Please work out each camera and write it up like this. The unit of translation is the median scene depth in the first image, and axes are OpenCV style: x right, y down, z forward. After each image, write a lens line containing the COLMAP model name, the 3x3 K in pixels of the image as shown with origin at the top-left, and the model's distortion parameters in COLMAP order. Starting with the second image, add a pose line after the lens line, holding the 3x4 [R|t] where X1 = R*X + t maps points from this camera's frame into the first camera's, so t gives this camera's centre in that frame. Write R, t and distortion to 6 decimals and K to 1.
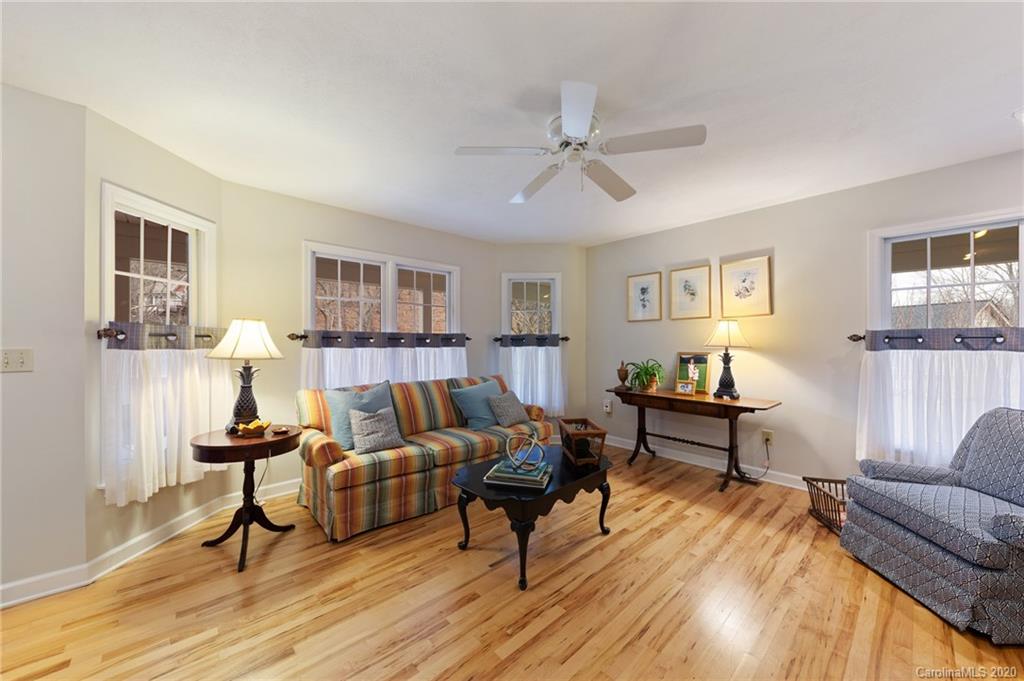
lens RADIAL K [[375.3, 0, 512.0], [0, 375.3, 340.5], [0, 0, 1]] dist [0.000303, -0.000103]
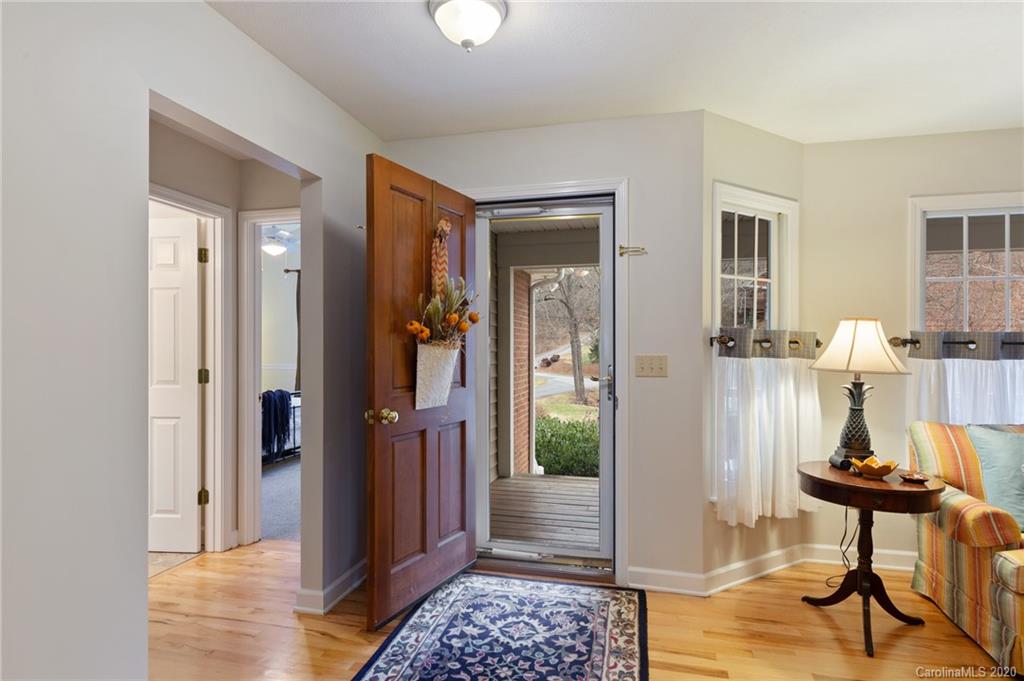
lens RADIAL K [[538.1, 0, 510.1], [0, 538.1, 346.5], [0, 0, 1]] dist [0.000788, 0.000445]
pose [[0.555654, -0.001293, -0.831413, -0.203846], [0.001965, 0.999998, -0.000241, -0.003300], [0.831412, -0.001500, 0.555655, -0.171510]]
